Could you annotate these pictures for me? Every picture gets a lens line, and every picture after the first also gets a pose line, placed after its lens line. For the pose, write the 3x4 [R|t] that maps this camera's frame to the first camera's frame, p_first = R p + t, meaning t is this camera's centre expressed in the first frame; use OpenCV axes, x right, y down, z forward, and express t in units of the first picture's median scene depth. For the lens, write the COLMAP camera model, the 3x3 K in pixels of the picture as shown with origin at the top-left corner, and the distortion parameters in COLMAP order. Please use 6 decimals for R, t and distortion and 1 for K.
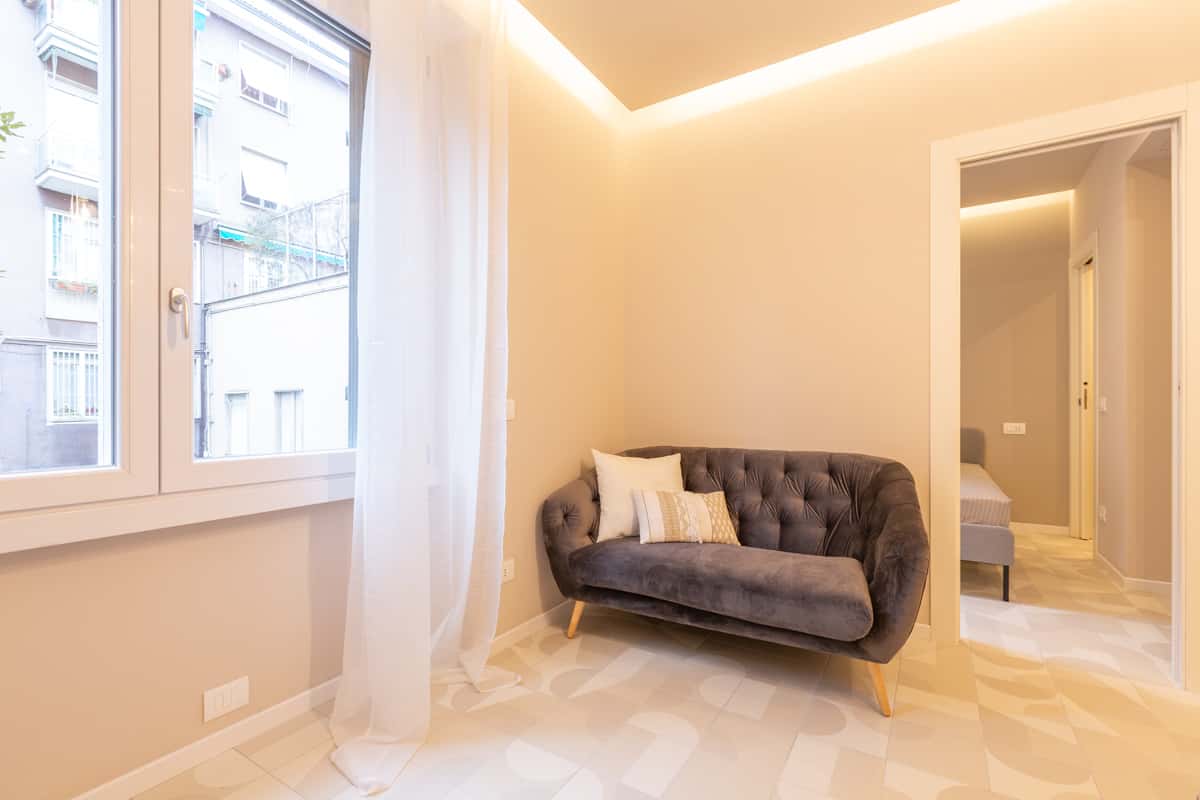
lens RADIAL K [[529.2, 0, 607.6], [0, 529.2, 399.5], [0, 0, 1]] dist [-0.001804, -0.000640]
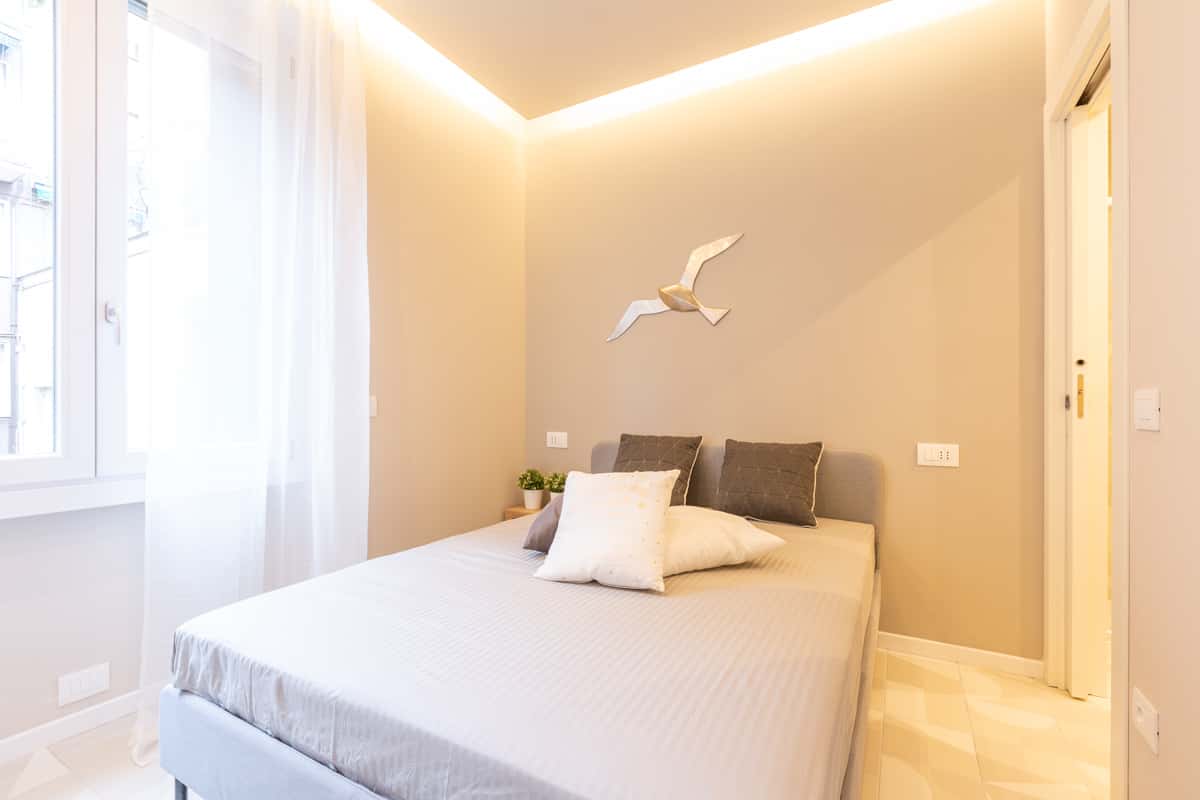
lens RADIAL K [[529.2, 0, 604.1], [0, 529.2, 393.4], [0, 0, 1]] dist [-0.001804, -0.000640]
pose [[0.997408, 0.003077, 0.071886, 0.096164], [-0.002833, 0.999990, -0.003501, -0.000116], [-0.071896, 0.003288, 0.997407, 0.120275]]
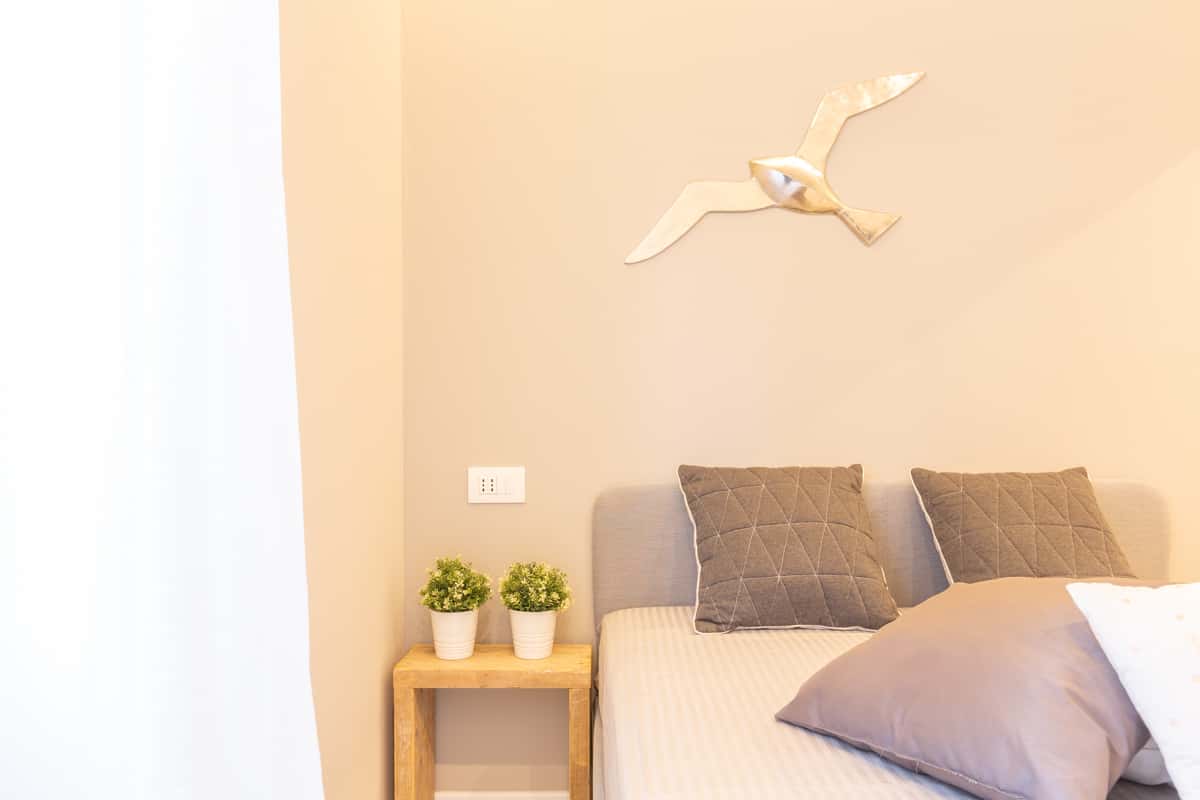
lens RADIAL K [[843.7, 0, 603.2], [0, 843.7, 371.1], [0, 0, 1]] dist [0.006848, 0.002766]
pose [[0.841376, 0.017615, 0.540163, 0.044695], [-0.005508, 0.999696, -0.024020, 0.001155], [-0.540422, 0.017235, 0.841218, 0.181514]]
